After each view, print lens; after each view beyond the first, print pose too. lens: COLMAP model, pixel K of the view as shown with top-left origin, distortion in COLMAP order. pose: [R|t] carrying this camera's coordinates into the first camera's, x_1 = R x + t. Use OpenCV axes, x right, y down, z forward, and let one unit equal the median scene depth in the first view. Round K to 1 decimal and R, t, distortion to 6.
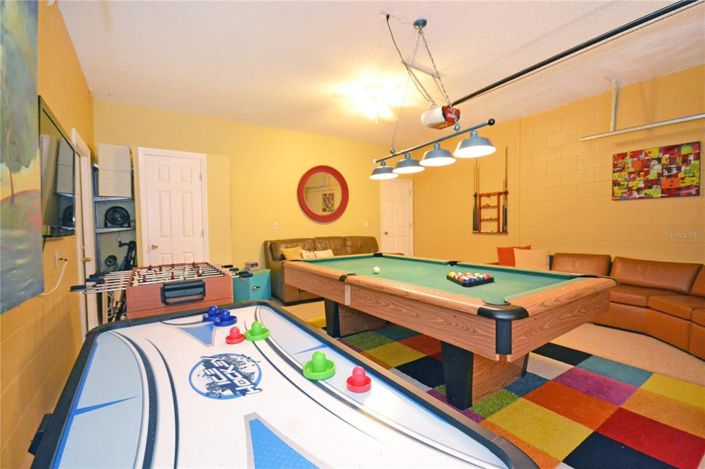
lens RADIAL K [[309.0, 0, 352.5], [0, 309.0, 234.5], [0, 0, 1]] dist [0.005408, -0.011287]
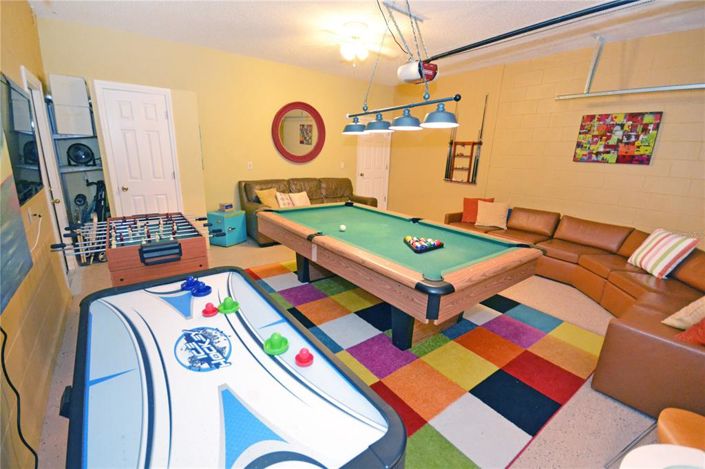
lens RADIAL K [[309.0, 0, 352.5], [0, 309.0, 234.5], [0, 0, 1]] dist [0.005408, -0.011287]
pose [[0.997000, 0.032511, 0.070236, 0.030148], [-0.047747, 0.972589, 0.227577, -0.094996], [-0.060912, -0.230248, 0.971224, -0.052500]]
